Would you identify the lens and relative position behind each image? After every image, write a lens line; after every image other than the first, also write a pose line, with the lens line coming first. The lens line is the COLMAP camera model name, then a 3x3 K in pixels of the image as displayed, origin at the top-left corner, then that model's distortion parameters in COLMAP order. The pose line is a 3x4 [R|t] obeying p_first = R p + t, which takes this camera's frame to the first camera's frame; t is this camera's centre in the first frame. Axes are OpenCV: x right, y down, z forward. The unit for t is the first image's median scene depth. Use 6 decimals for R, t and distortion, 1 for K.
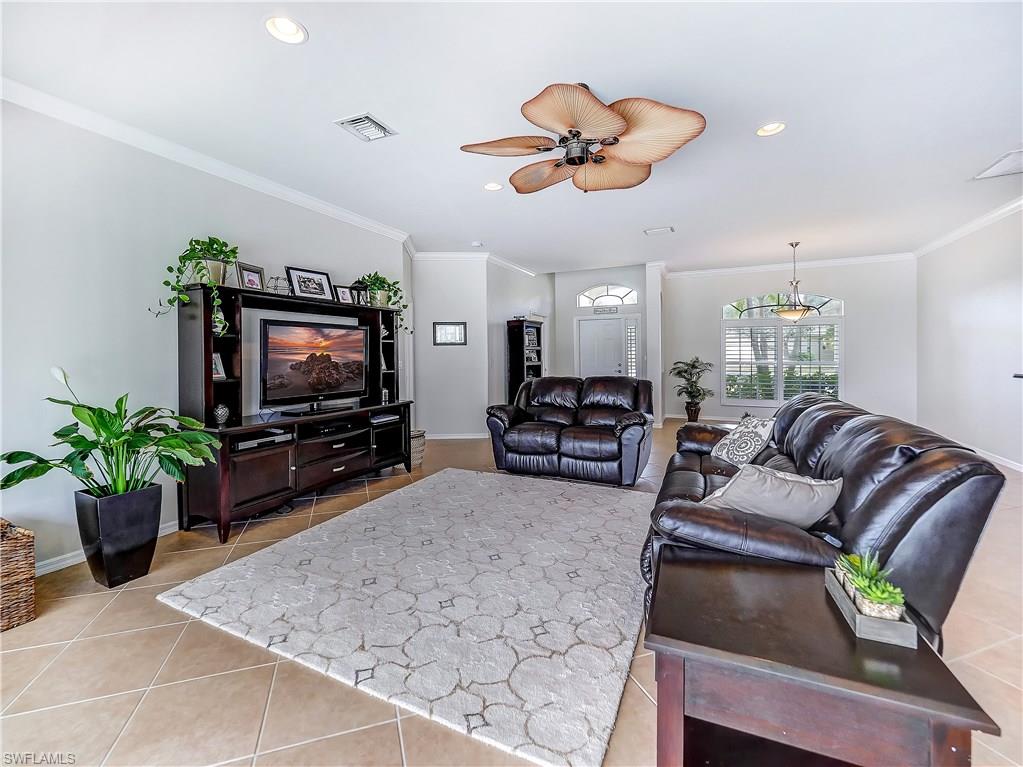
lens RADIAL K [[449.8, 0, 483.1], [0, 449.8, 380.2], [0, 0, 1]] dist [-0.003730, -0.000029]
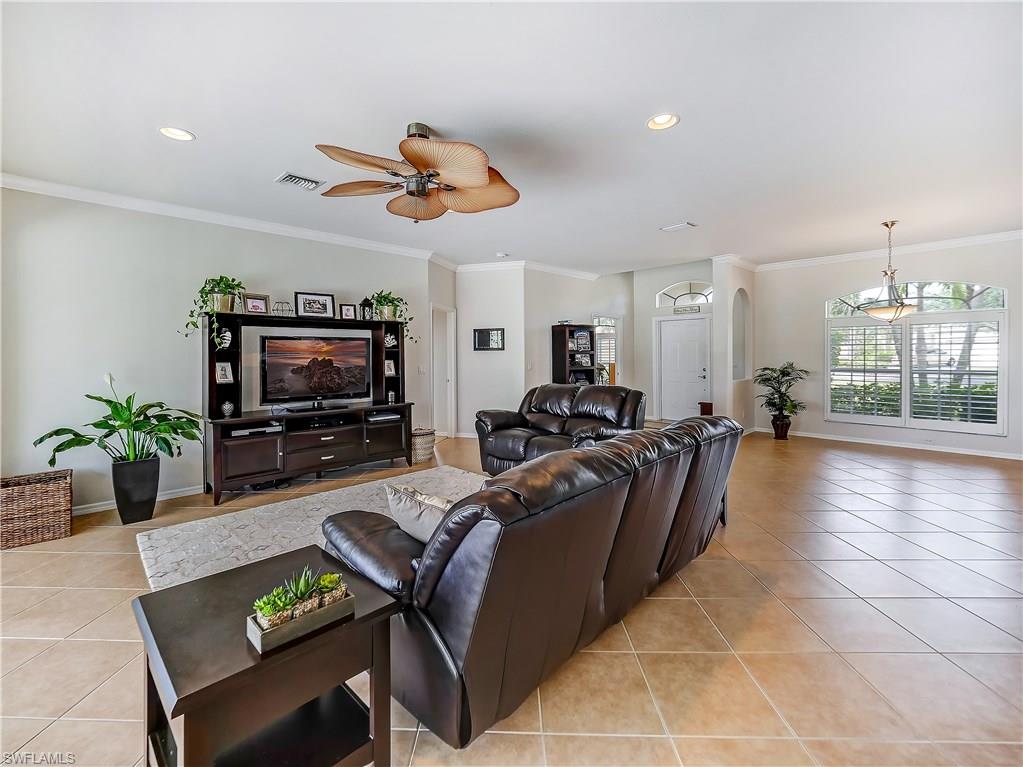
lens RADIAL K [[449.8, 0, 509.2], [0, 449.8, 374.3], [0, 0, 1]] dist [-0.003730, -0.000029]
pose [[0.937007, 0.019687, -0.348755, 0.524358], [-0.020817, 0.999783, 0.000507, -0.034729], [0.348689, 0.006785, 0.937214, 0.035141]]
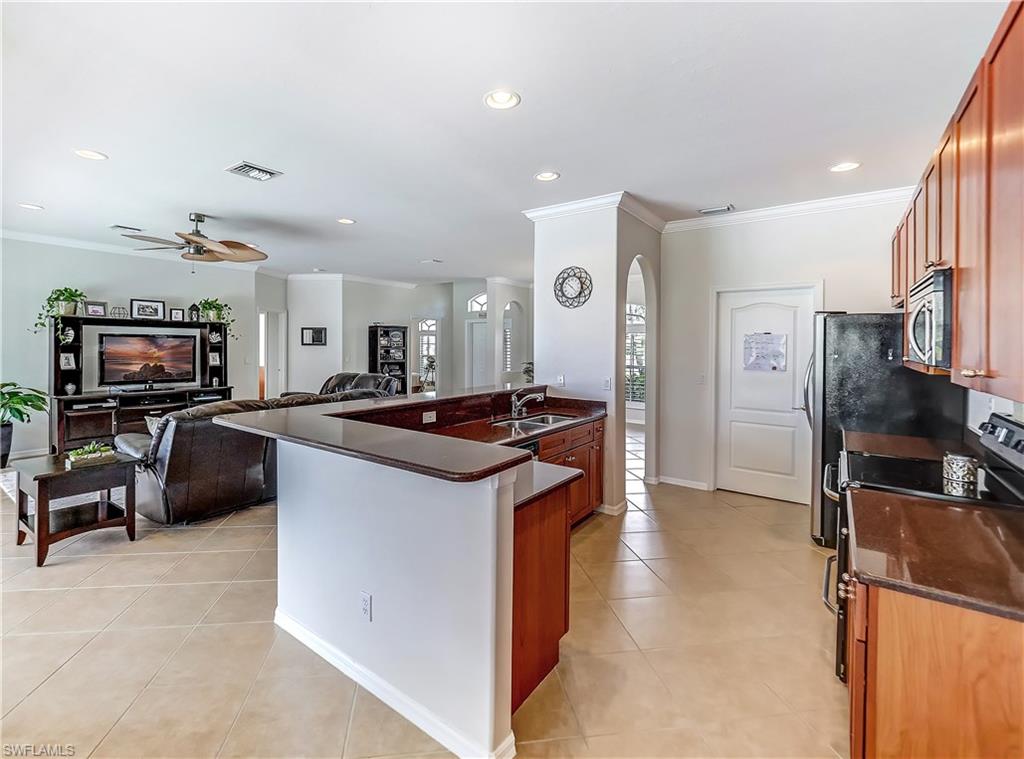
lens RADIAL K [[488.6, 0, 507.5], [0, 488.6, 367.5], [0, 0, 1]] dist [-0.018539, 0.006881]
pose [[0.979736, 0.031604, -0.197783, 1.157502], [-0.032664, 0.999464, -0.002099, -0.045698], [0.197611, 0.008516, 0.980244, -0.405394]]
